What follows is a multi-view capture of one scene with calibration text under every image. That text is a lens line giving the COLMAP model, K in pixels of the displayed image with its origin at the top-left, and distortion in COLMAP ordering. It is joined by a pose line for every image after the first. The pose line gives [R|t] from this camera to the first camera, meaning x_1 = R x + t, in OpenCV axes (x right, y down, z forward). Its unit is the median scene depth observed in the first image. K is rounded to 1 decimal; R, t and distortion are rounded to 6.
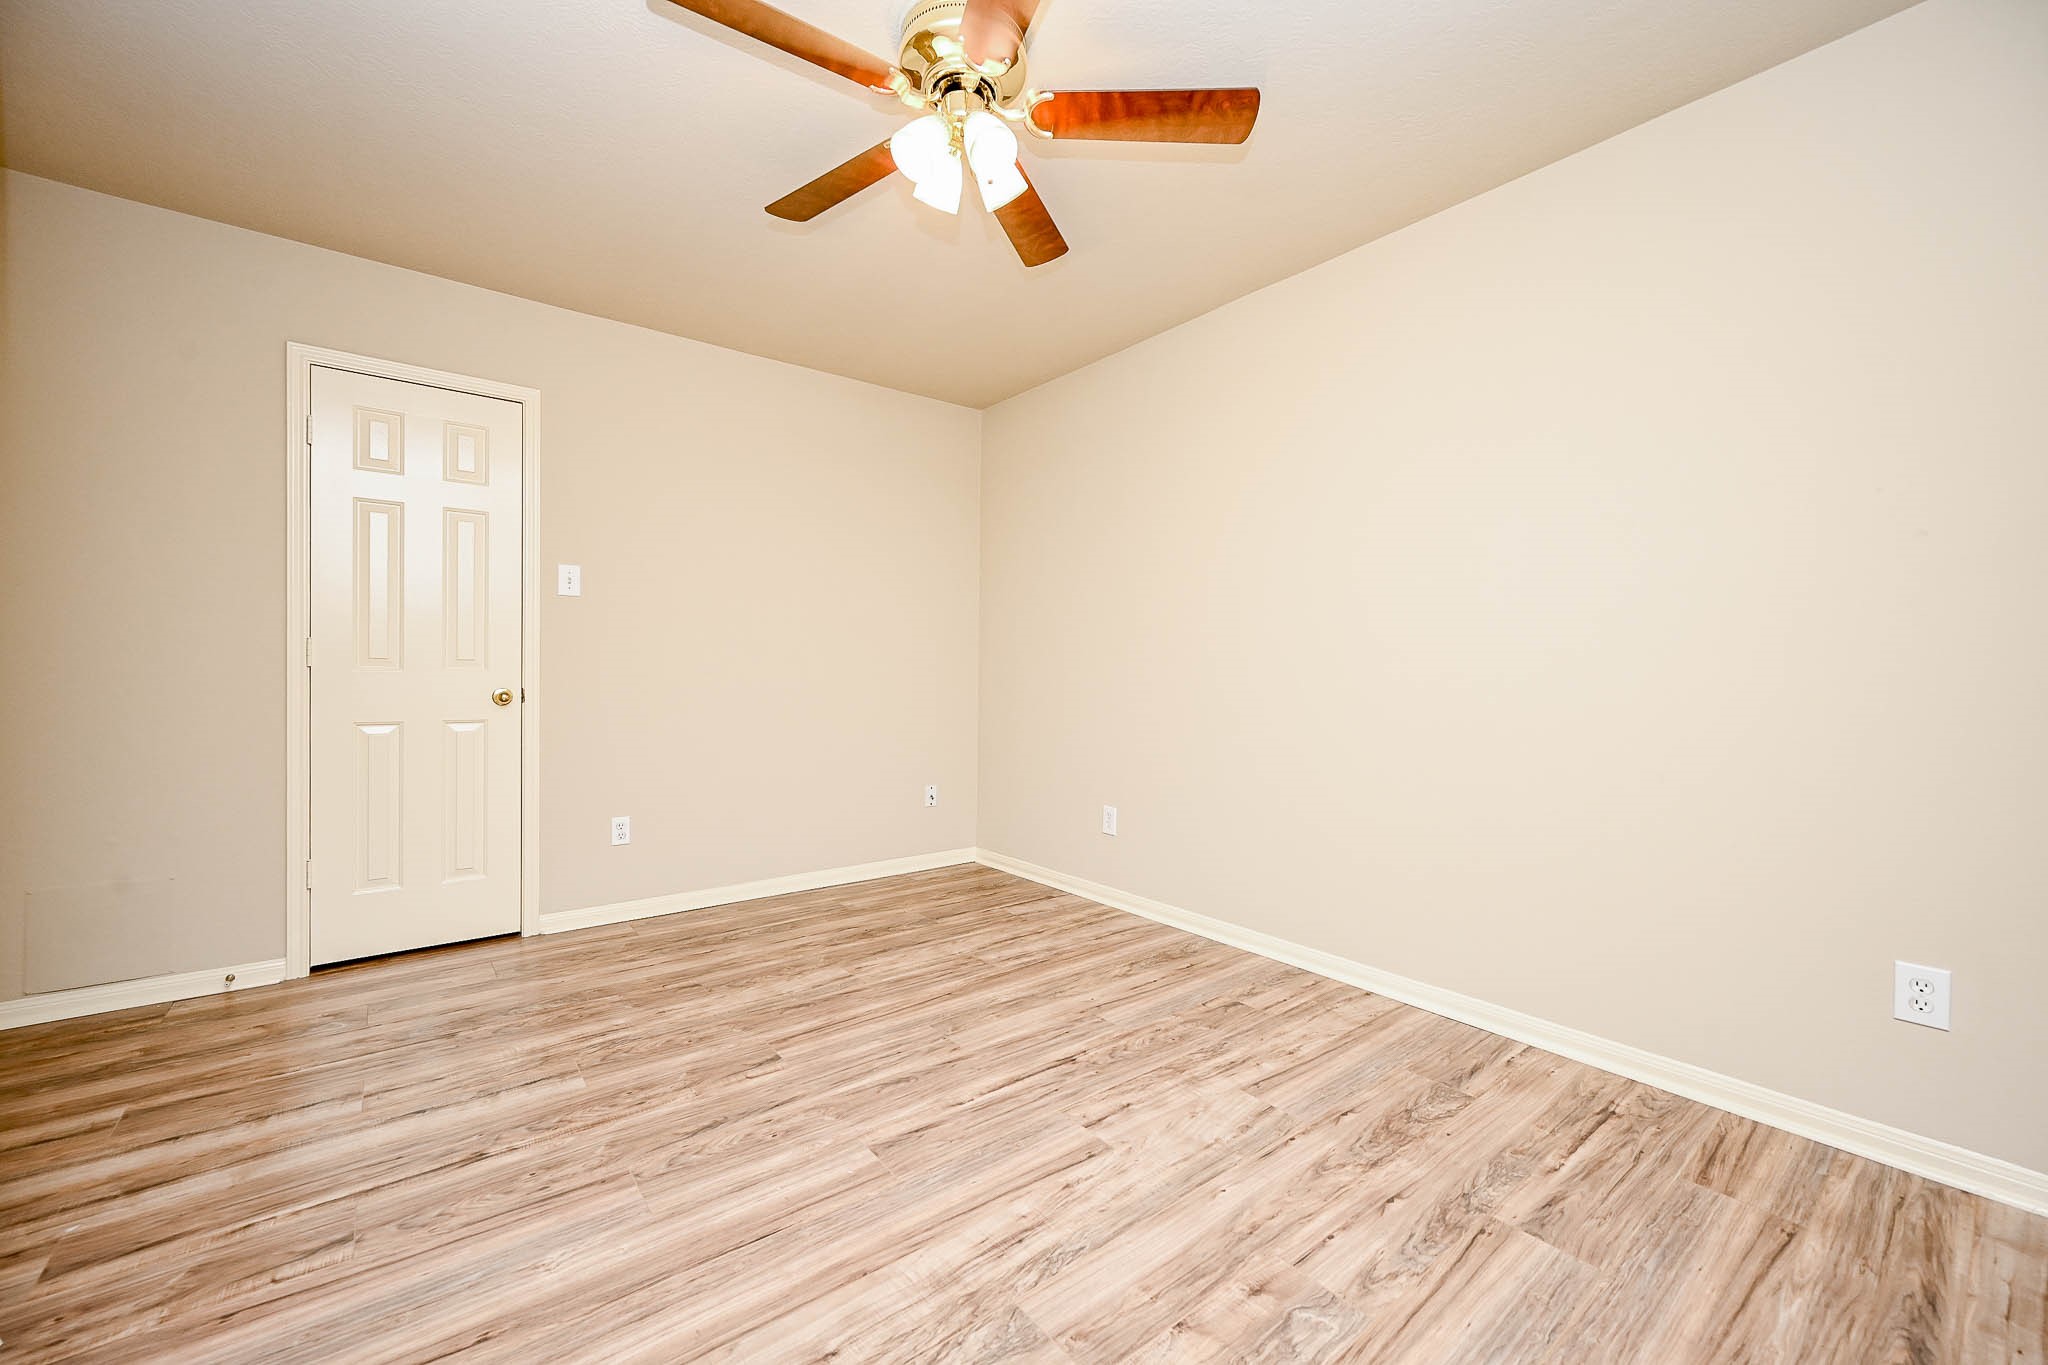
lens RADIAL K [[820.0, 0, 1020.5], [0, 820.0, 672.3], [0, 0, 1]] dist [-0.000327, -0.000058]
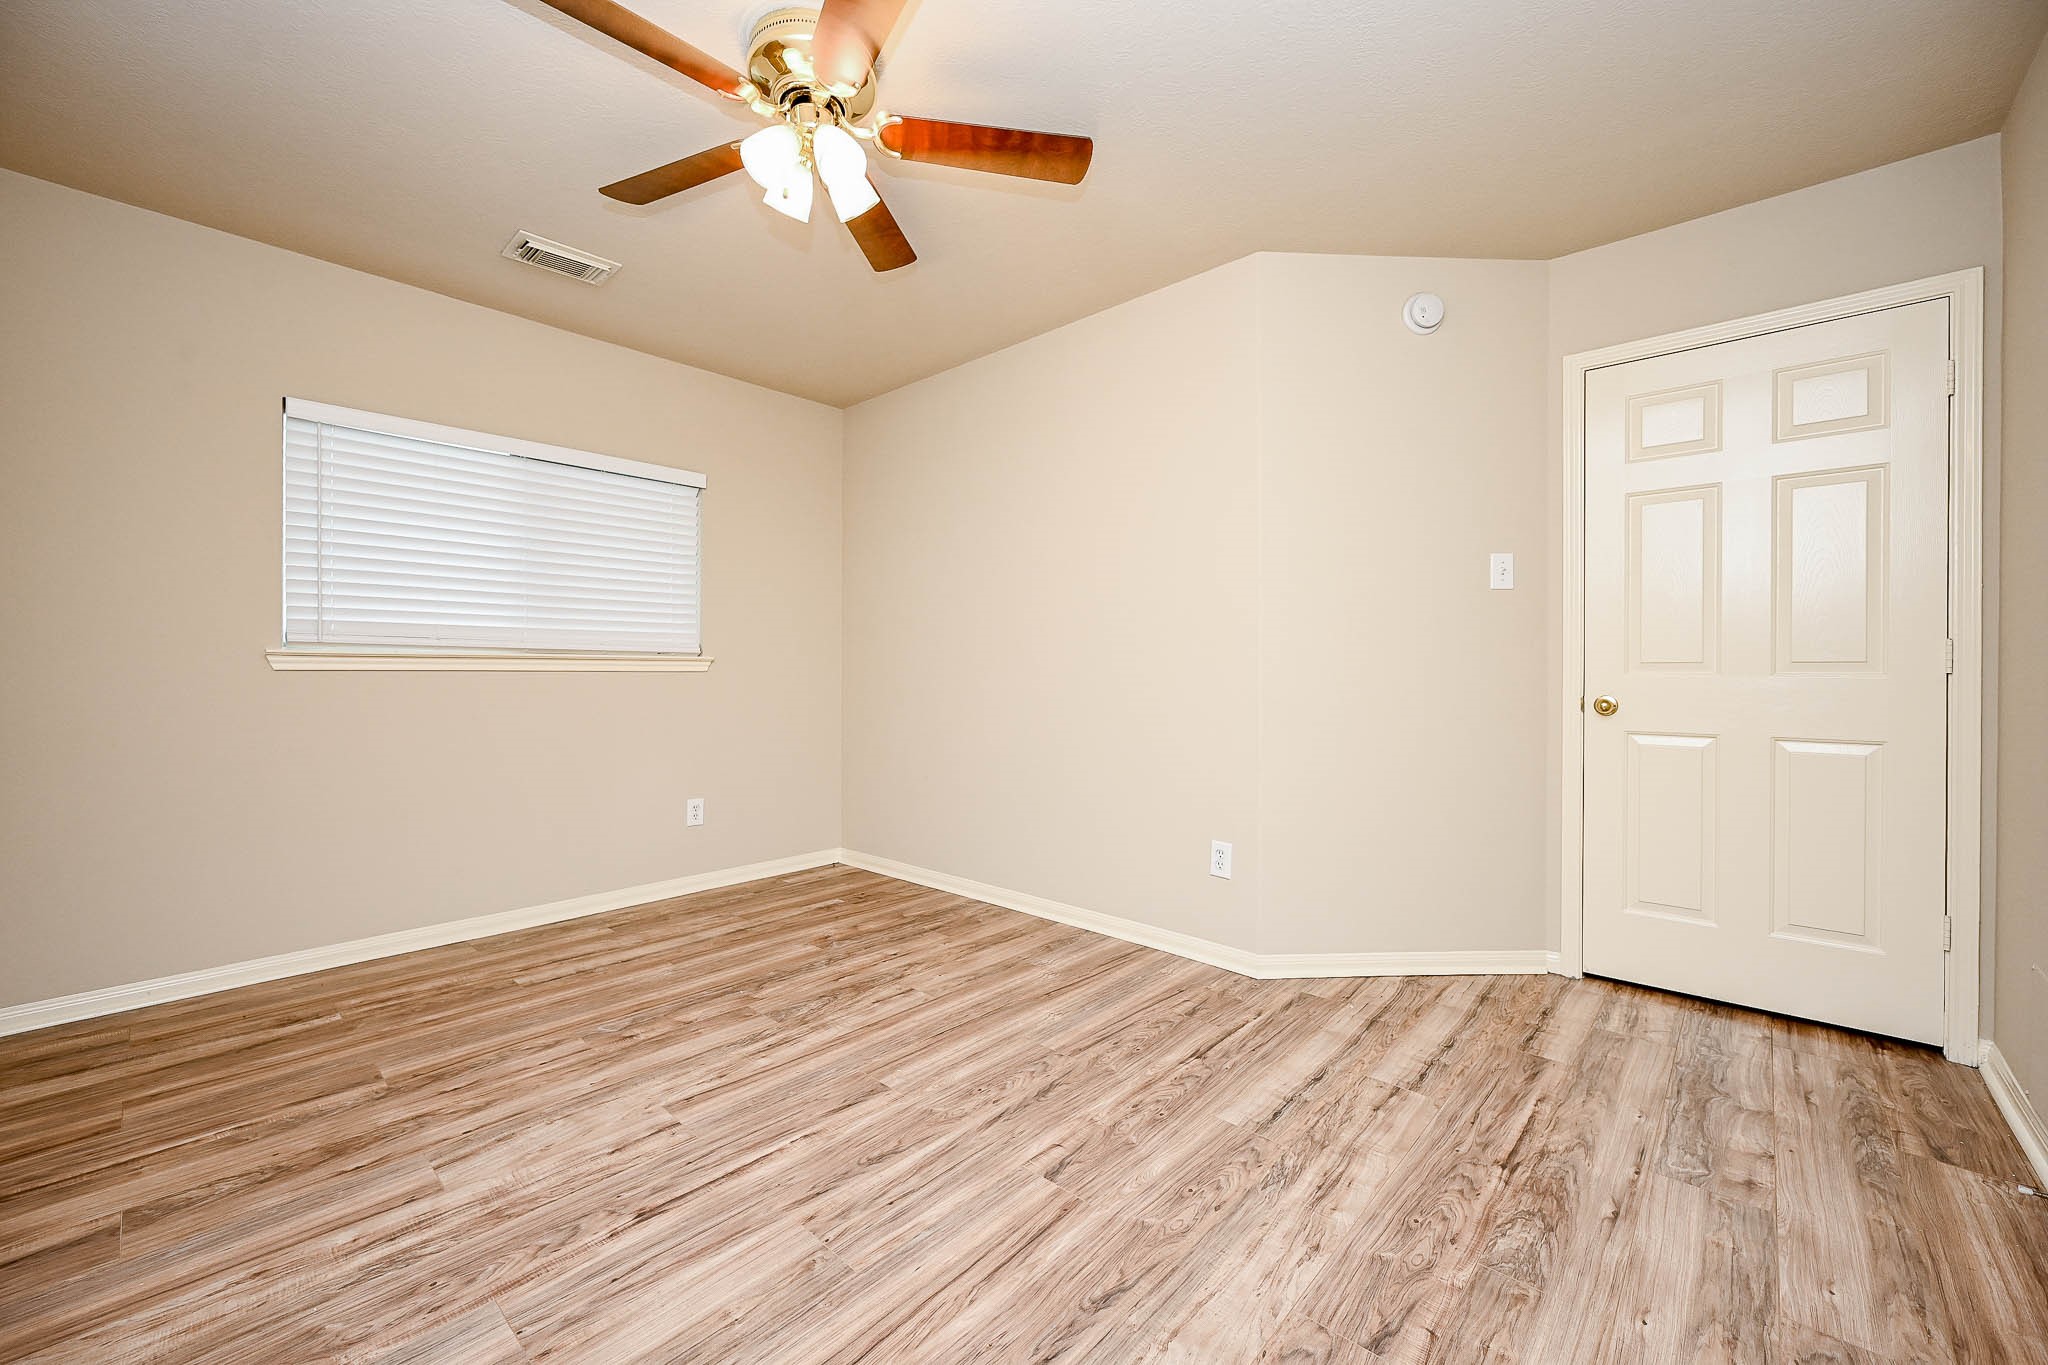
lens RADIAL K [[820.0, 0, 1020.5], [0, 820.0, 672.3], [0, 0, 1]] dist [-0.000327, -0.000058]
pose [[-0.987256, -0.010860, -0.158767, -0.168816], [-0.010950, 0.999940, -0.000307, -0.001071], [0.158761, 0.001435, -0.987316, 2.063651]]
